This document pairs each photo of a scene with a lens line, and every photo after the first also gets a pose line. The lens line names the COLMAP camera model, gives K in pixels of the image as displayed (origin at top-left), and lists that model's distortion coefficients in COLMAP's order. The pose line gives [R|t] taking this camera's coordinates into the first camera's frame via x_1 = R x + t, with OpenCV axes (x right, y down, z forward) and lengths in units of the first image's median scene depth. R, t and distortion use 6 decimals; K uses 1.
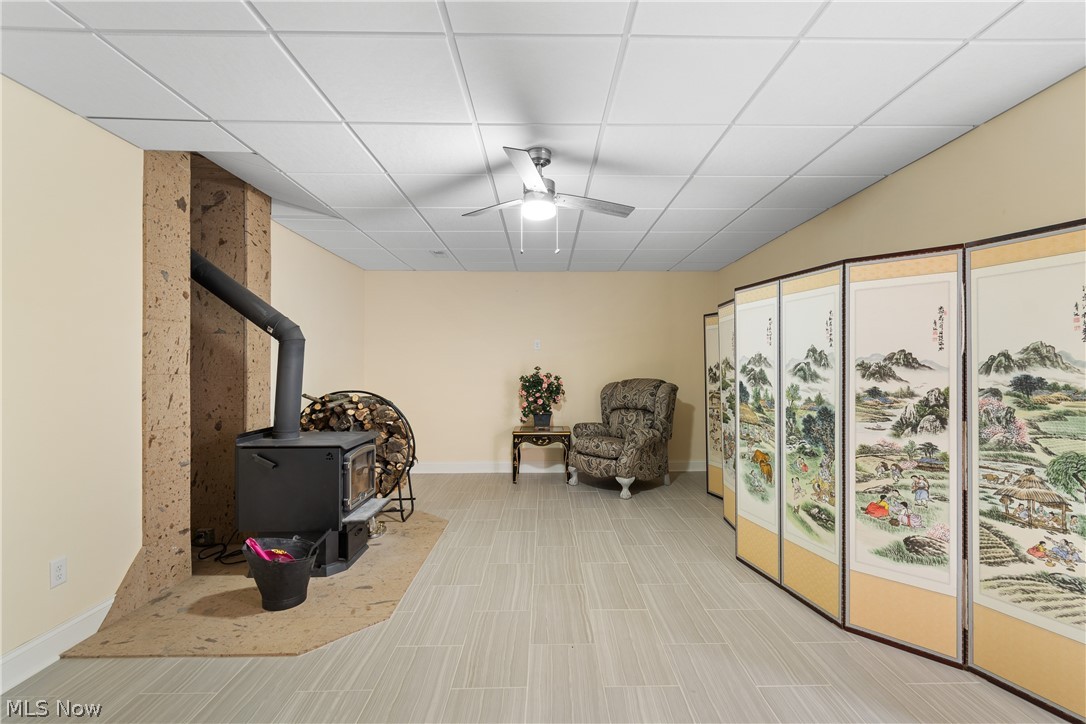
lens RADIAL K [[481.9, 0, 545.3], [0, 481.9, 365.9], [0, 0, 1]] dist [0.004609, -0.002772]
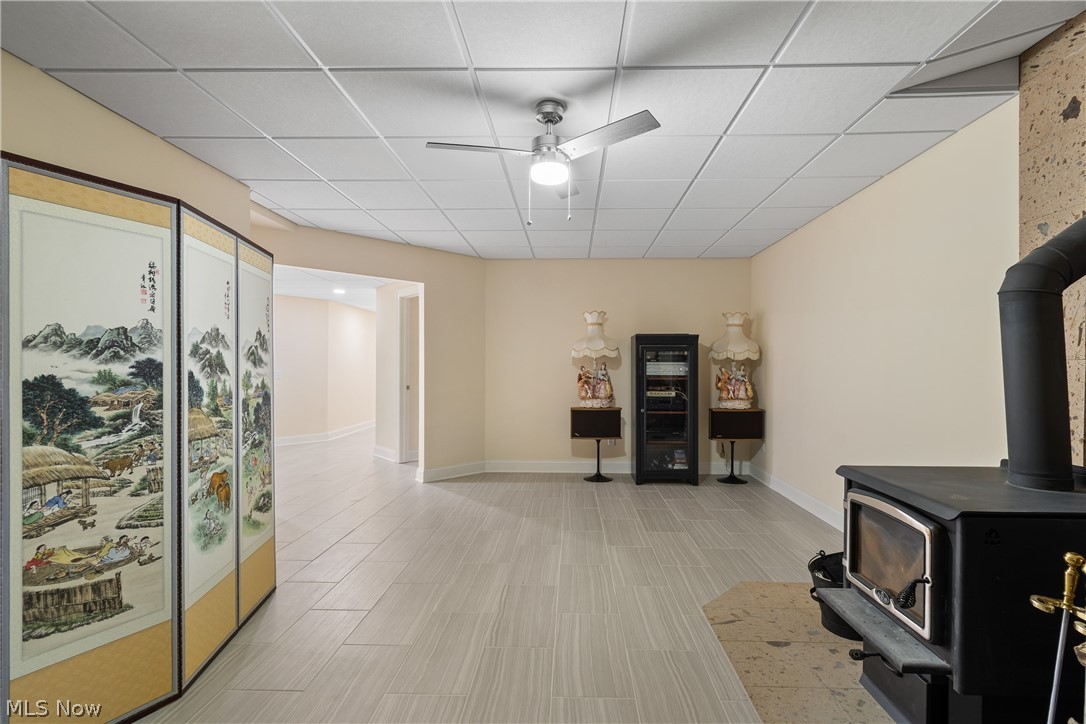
lens RADIAL K [[481.9, 0, 546.8], [0, 481.9, 365.3], [0, 0, 1]] dist [0.004609, -0.002772]
pose [[-0.998660, -0.002213, 0.051700, -0.050930], [-0.002414, 0.999990, -0.003827, 0.029439], [-0.051691, -0.003947, -0.998655, 1.736282]]
